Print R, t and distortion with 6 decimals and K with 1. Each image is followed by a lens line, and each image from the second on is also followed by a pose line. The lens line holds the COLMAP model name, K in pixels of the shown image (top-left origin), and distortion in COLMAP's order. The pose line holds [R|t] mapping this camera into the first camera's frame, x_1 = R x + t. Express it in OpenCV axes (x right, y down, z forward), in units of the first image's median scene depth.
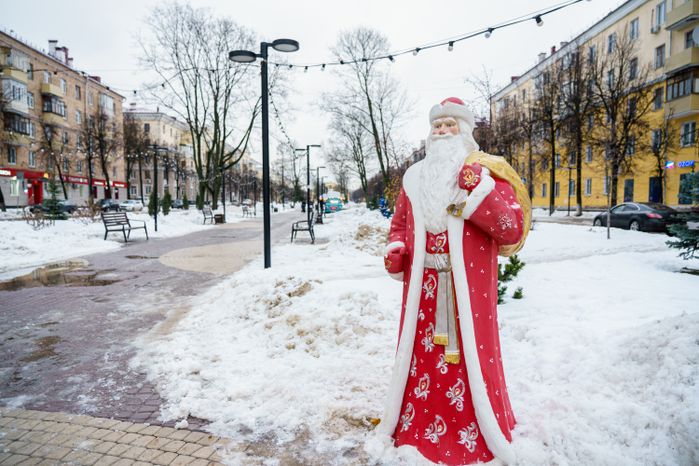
lens RADIAL K [[488.7, 0, 349.5], [0, 488.7, 233.0], [0, 0, 1]] dist [-0.002776, -0.000876]
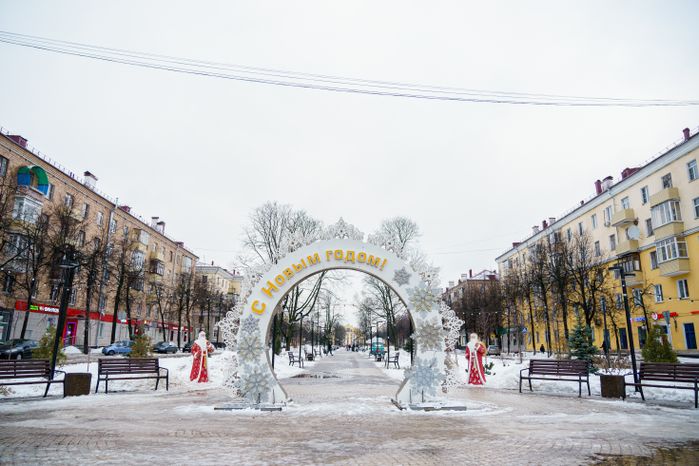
lens RADIAL K [[488.7, 0, 349.5], [0, 488.7, 233.0], [0, 0, 1]] dist [-0.002776, -0.000876]
pose [[0.999550, 0.000170, -0.030003, -0.066903], [-0.008706, 0.958606, -0.284602, 0.017574], [0.028713, 0.284735, 0.958176, -0.302959]]
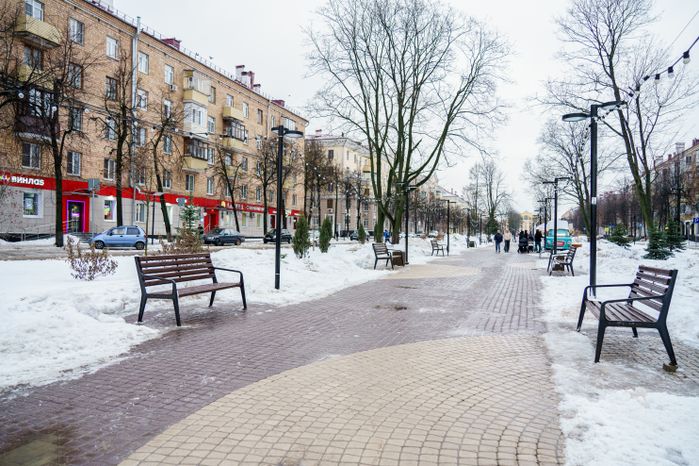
lens RADIAL K [[513.2, 0, 349.5], [0, 513.2, 233.0], [0, 0, 1]] dist [0.003217, 0.000185]
pose [[0.933609, 0.007969, -0.358204, -0.048851], [-0.031125, 0.997777, -0.058926, -0.012872], [0.356938, 0.066163, 0.931782, 0.198892]]
